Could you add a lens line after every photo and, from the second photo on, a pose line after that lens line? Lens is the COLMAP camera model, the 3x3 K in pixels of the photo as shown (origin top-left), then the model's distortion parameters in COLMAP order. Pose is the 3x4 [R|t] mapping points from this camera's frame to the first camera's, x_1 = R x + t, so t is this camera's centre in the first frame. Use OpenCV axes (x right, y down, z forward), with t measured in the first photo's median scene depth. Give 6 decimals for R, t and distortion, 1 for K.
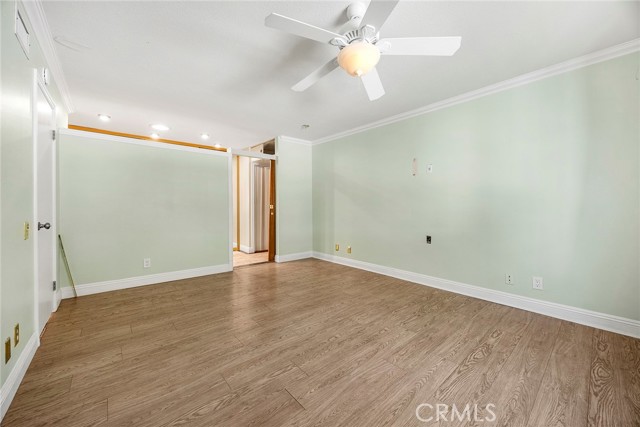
lens RADIAL K [[244.9, 0, 320.0], [0, 244.9, 209.5], [0, 0, 1]] dist [-0.005944, -0.000111]
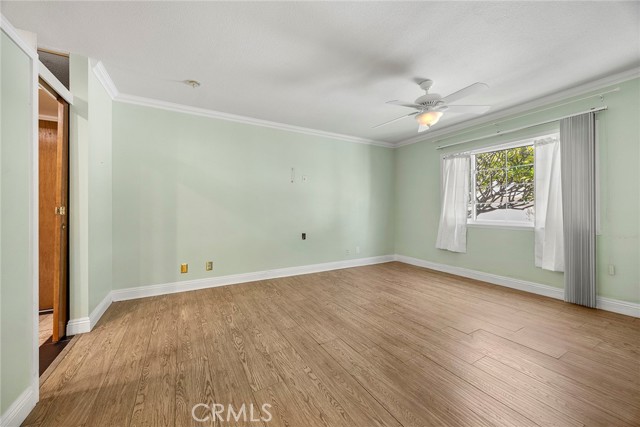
lens RADIAL K [[244.9, 0, 320.0], [0, 244.9, 209.5], [0, 0, 1]] dist [-0.005944, -0.000111]
pose [[0.196143, 0.000379, 0.980575, -1.018241], [0.013902, 0.999898, -0.003168, -0.009500], [-0.980477, 0.014253, 0.196118, 0.919630]]
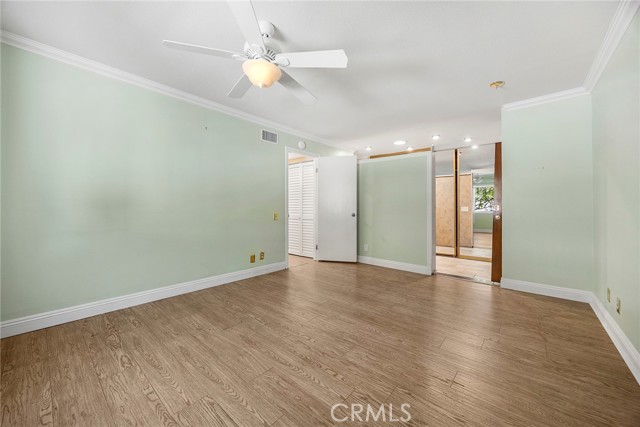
lens RADIAL K [[244.9, 0, 320.0], [0, 244.9, 209.5], [0, 0, 1]] dist [-0.005944, -0.000111]
pose [[0.140486, 0.006778, -0.990059, 0.855070], [-0.015502, 0.999869, 0.004645, -0.002236], [0.989961, 0.014695, 0.140573, 0.737375]]
